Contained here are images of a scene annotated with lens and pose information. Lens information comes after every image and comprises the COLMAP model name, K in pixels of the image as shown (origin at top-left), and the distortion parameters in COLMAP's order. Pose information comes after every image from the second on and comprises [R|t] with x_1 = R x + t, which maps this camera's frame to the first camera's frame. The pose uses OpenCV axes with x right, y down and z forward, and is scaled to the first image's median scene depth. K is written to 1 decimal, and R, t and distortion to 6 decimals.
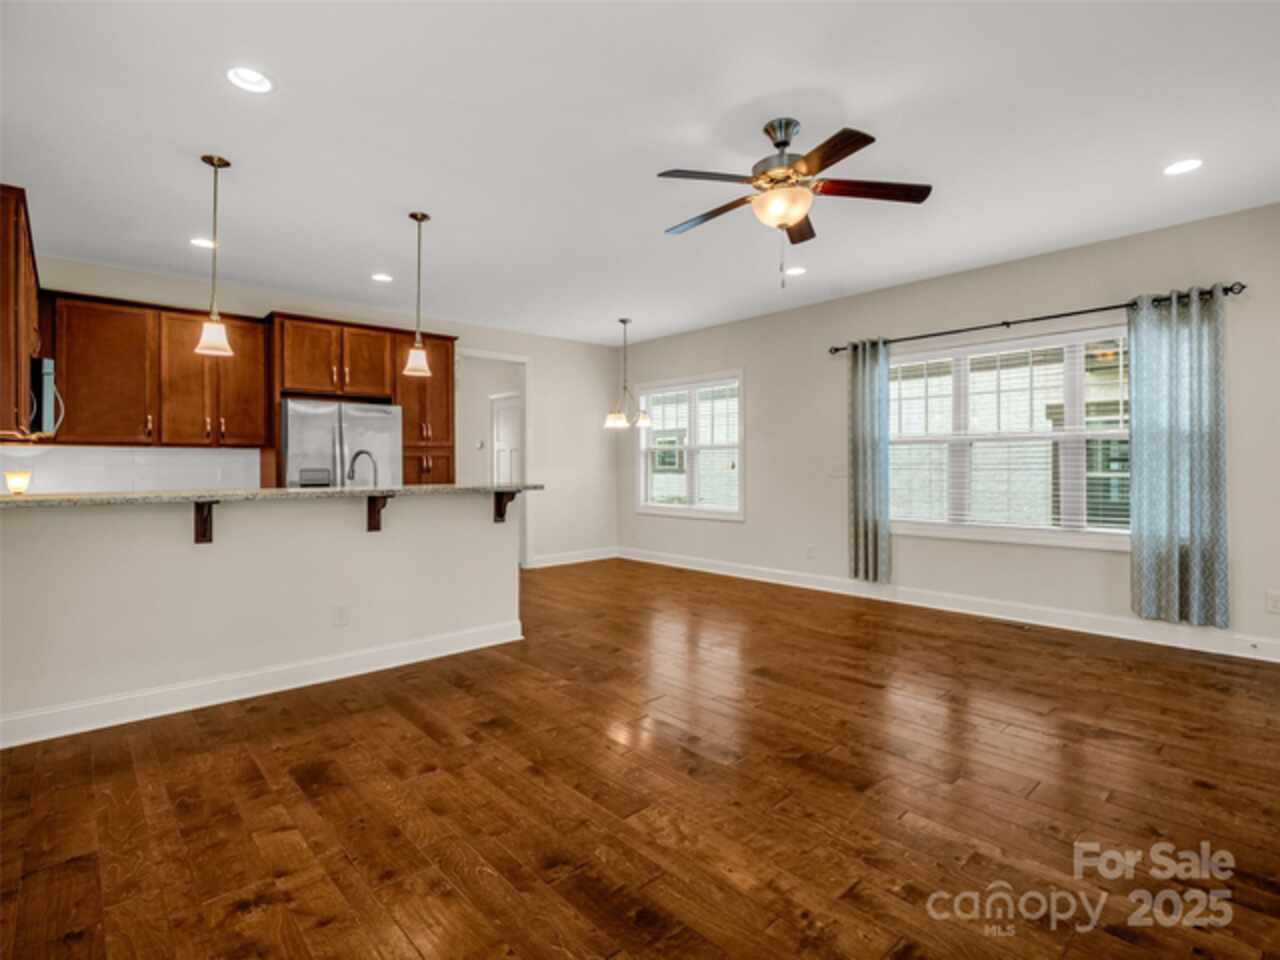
lens RADIAL K [[633.4, 0, 637.5], [0, 633.4, 471.9], [0, 0, 1]] dist [-0.005441, -0.003960]
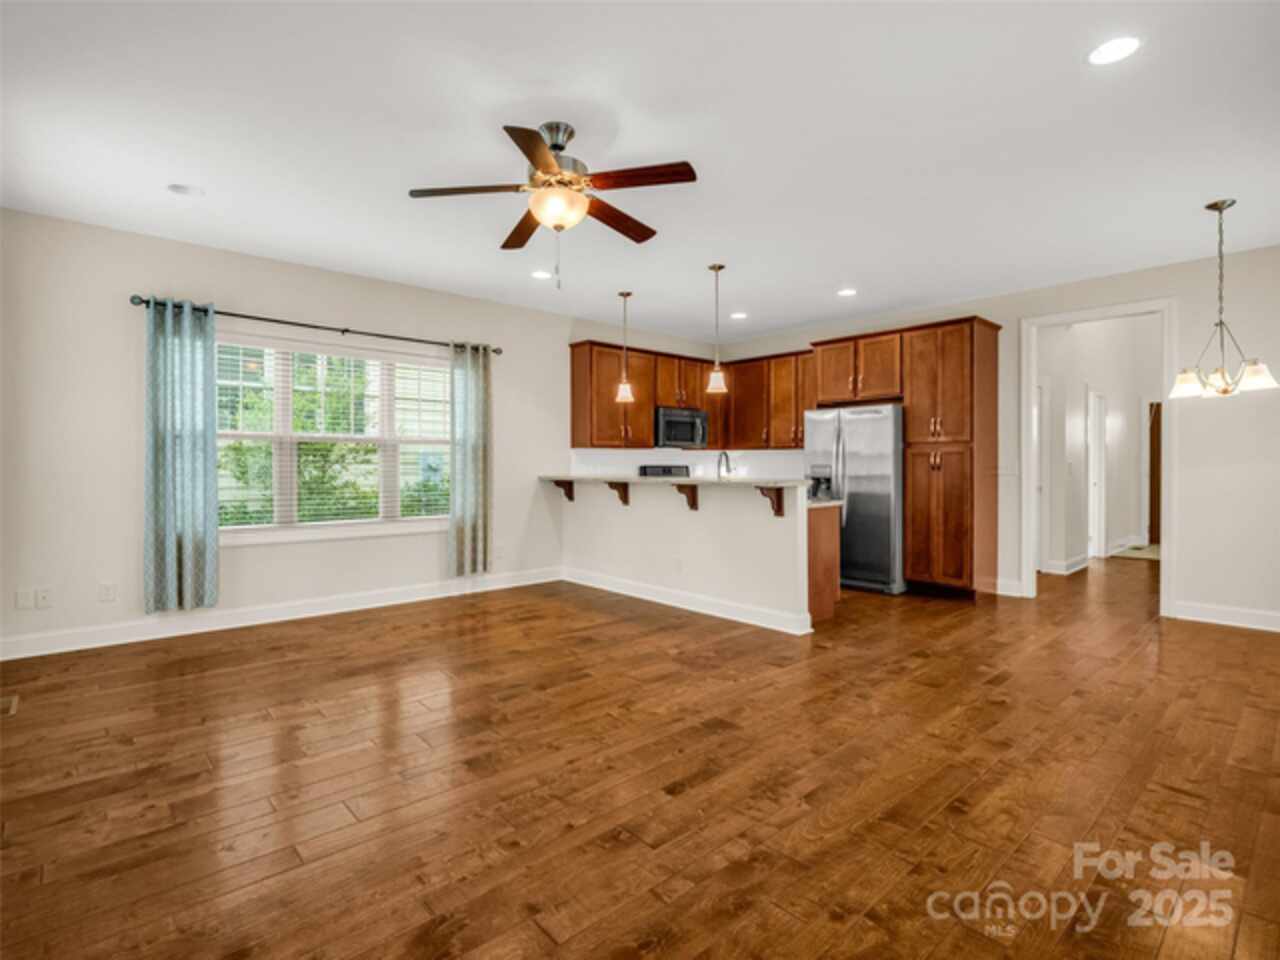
lens RADIAL K [[633.4, 0, 637.9], [0, 633.4, 463.0], [0, 0, 1]] dist [-0.005441, -0.003960]
pose [[-0.001987, 0.003829, -0.999991, 0.919488], [-0.008989, 0.999952, 0.003847, -0.012786], [0.999958, 0.008997, -0.001952, 0.833556]]
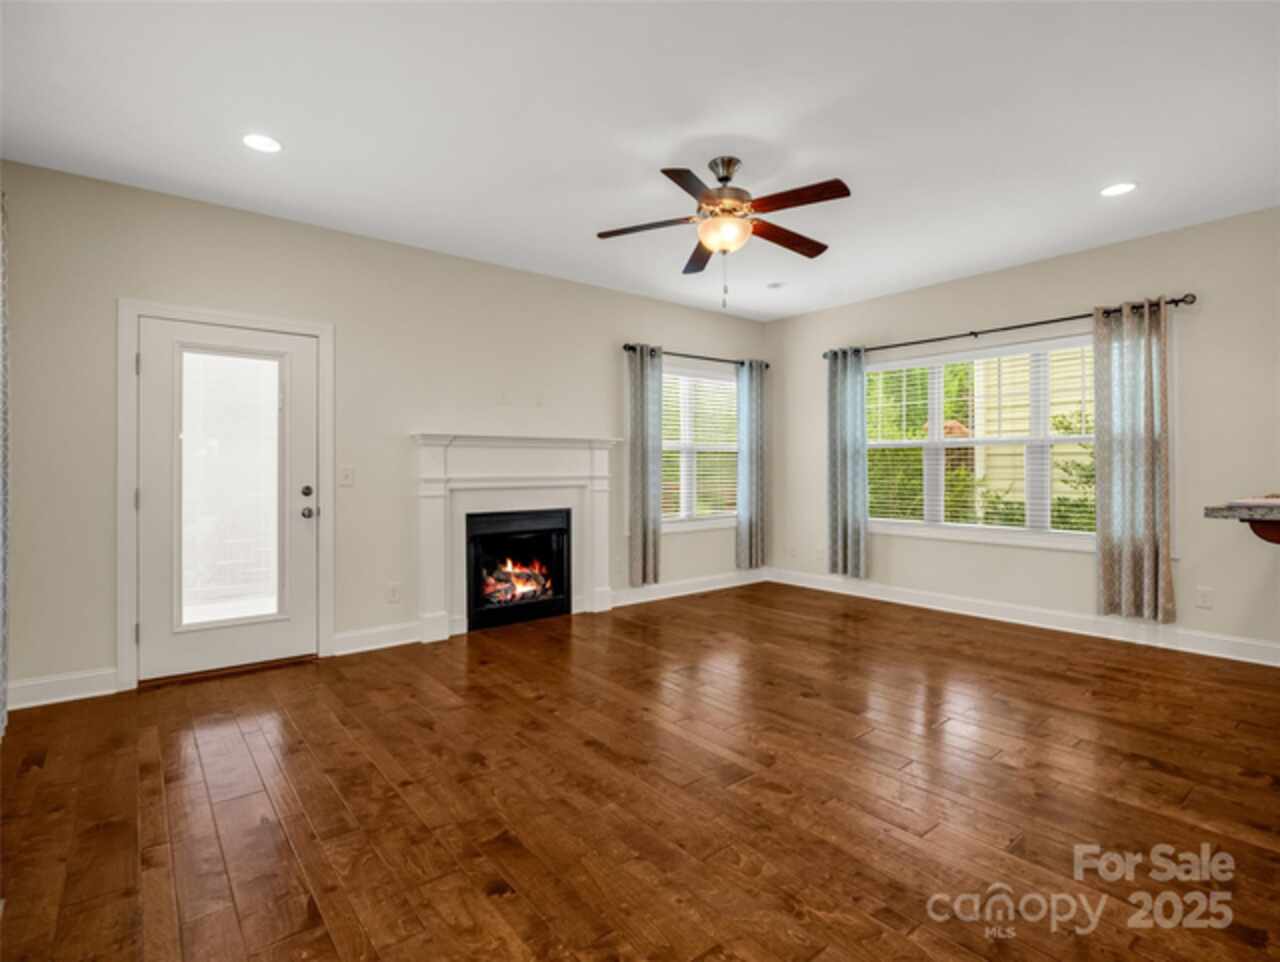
lens RADIAL K [[633.4, 0, 634.2], [0, 633.4, 469.0], [0, 0, 1]] dist [-0.005441, -0.003960]
pose [[-0.997861, 0.009087, 0.064744, 0.235301], [0.009467, 0.999940, 0.005563, -0.011557], [-0.064690, 0.006164, -0.997886, 1.559914]]
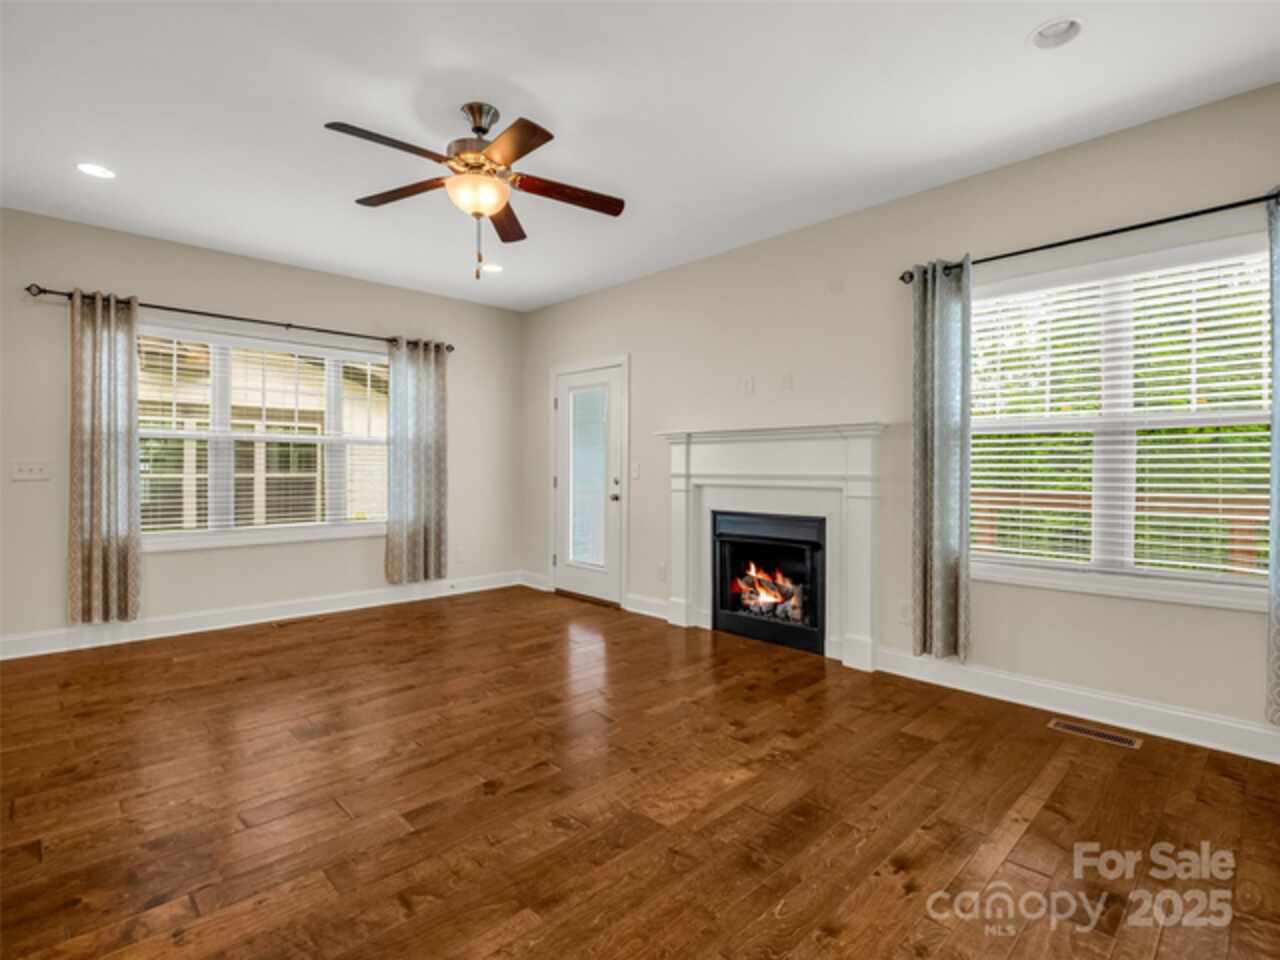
lens RADIAL K [[633.4, 0, 633.7], [0, 633.4, 468.9], [0, 0, 1]] dist [-0.005441, -0.003960]
pose [[-0.028781, 0.001121, 0.999585, -0.541201], [0.006104, 0.999981, -0.000946, -0.000912], [-0.999567, 0.006074, -0.028787, 0.584660]]
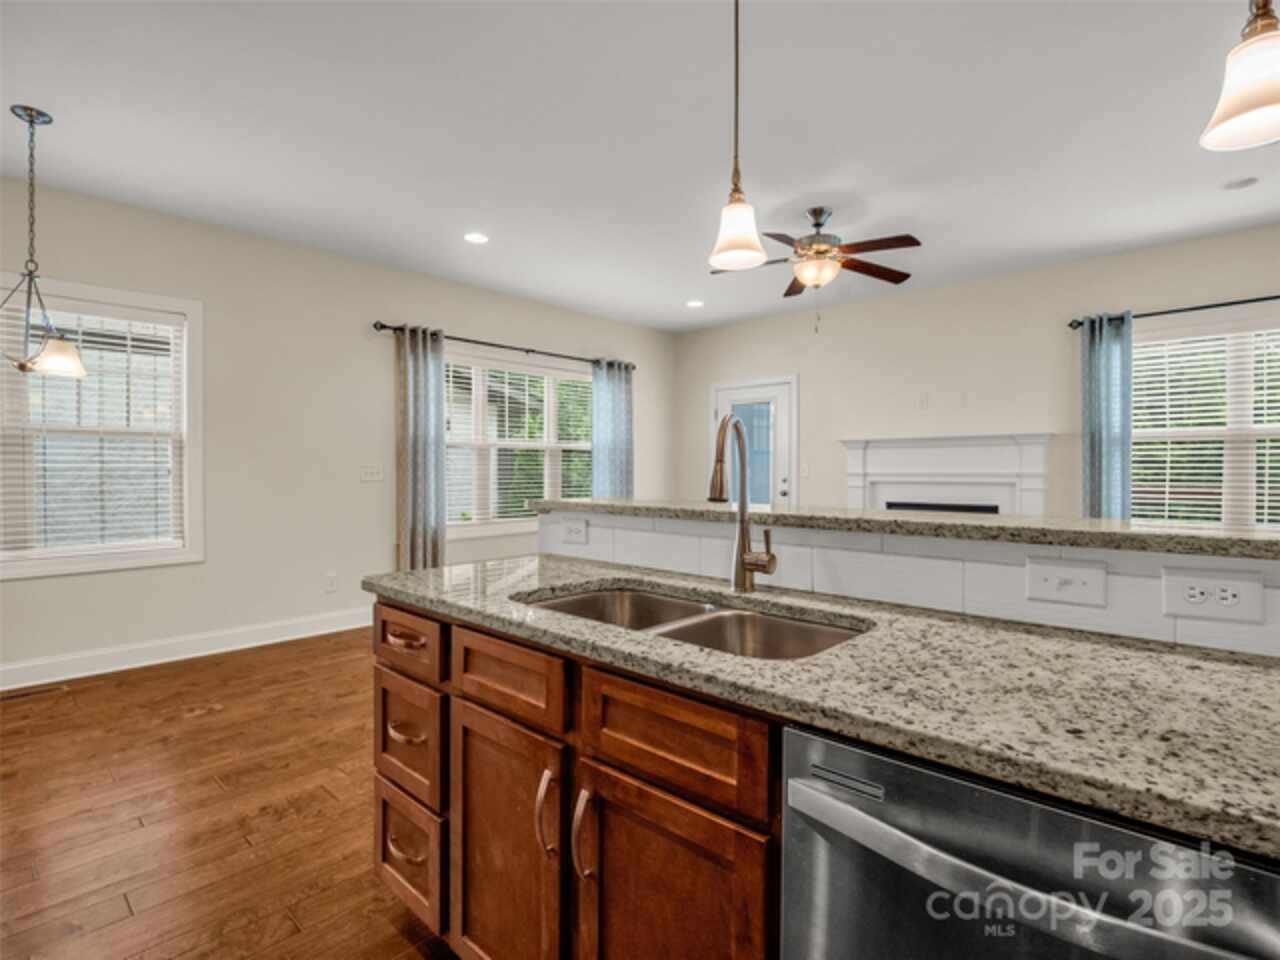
lens RADIAL K [[633.4, 0, 637.3], [0, 633.4, 477.7], [0, 0, 1]] dist [-0.005441, -0.003960]
pose [[-0.083490, -0.011647, 0.996441, -0.782306], [0.012594, 0.999839, 0.012742, -0.006572], [-0.996429, 0.013613, -0.083330, 1.100459]]
